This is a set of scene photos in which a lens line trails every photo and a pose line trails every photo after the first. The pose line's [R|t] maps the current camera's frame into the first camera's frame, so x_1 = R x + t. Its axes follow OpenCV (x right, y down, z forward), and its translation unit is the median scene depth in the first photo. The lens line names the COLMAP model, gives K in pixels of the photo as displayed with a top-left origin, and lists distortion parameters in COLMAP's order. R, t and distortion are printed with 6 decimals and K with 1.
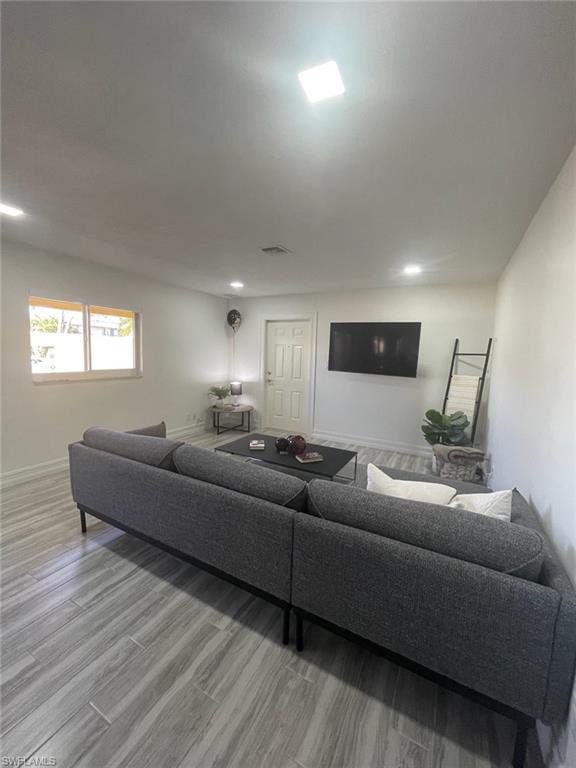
lens RADIAL K [[309.1, 0, 288.0], [0, 309.1, 384.0], [0, 0, 1]] dist [-0.000022, 0.000079]
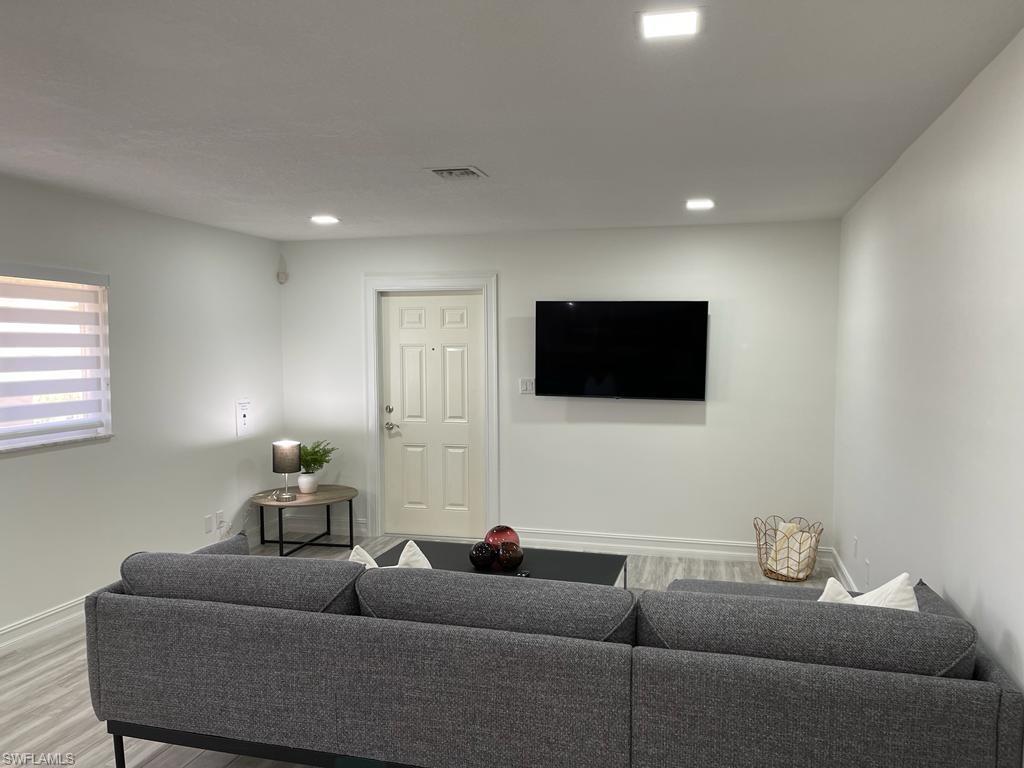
lens RADIAL K [[777.2, 0, 512.0], [0, 777.2, 384.0], [0, 0, 1]] dist [0.053360, -0.088709]
pose [[0.973309, -0.046708, 0.224695, -0.234842], [0.057056, 0.997578, -0.039780, -0.028612], [-0.222293, 0.051538, 0.973617, -0.222407]]
